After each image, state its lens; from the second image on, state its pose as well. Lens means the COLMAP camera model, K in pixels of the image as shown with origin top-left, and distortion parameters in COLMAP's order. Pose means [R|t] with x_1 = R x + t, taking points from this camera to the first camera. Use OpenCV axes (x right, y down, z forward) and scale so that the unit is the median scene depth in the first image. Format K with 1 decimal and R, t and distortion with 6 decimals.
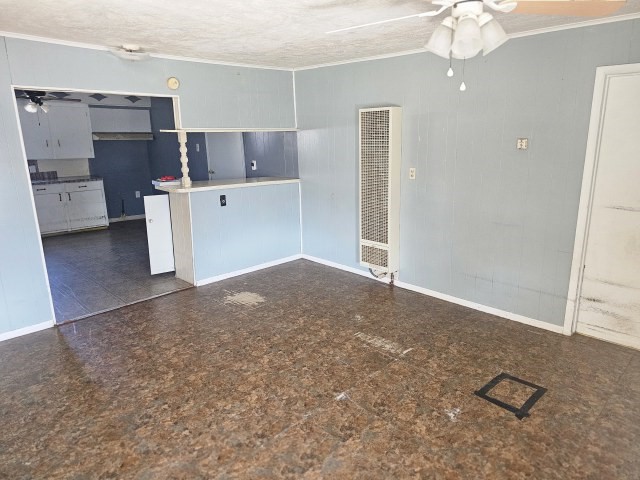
lens RADIAL K [[431.1, 0, 336.6], [0, 431.1, 234.1], [0, 0, 1]] dist [0.047701, 0.000601]
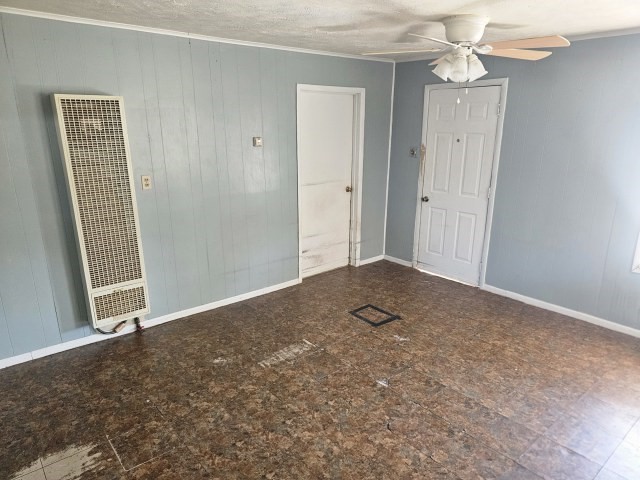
lens RADIAL K [[440.5, 0, 315.9], [0, 440.5, 243.6], [0, 0, 1]] dist [0.048851, -0.007789]
pose [[0.105582, -0.249457, 0.962613, -0.785278], [0.234999, 0.946864, 0.219600, -0.179637], [-0.966244, 0.203027, 0.158594, 0.757228]]
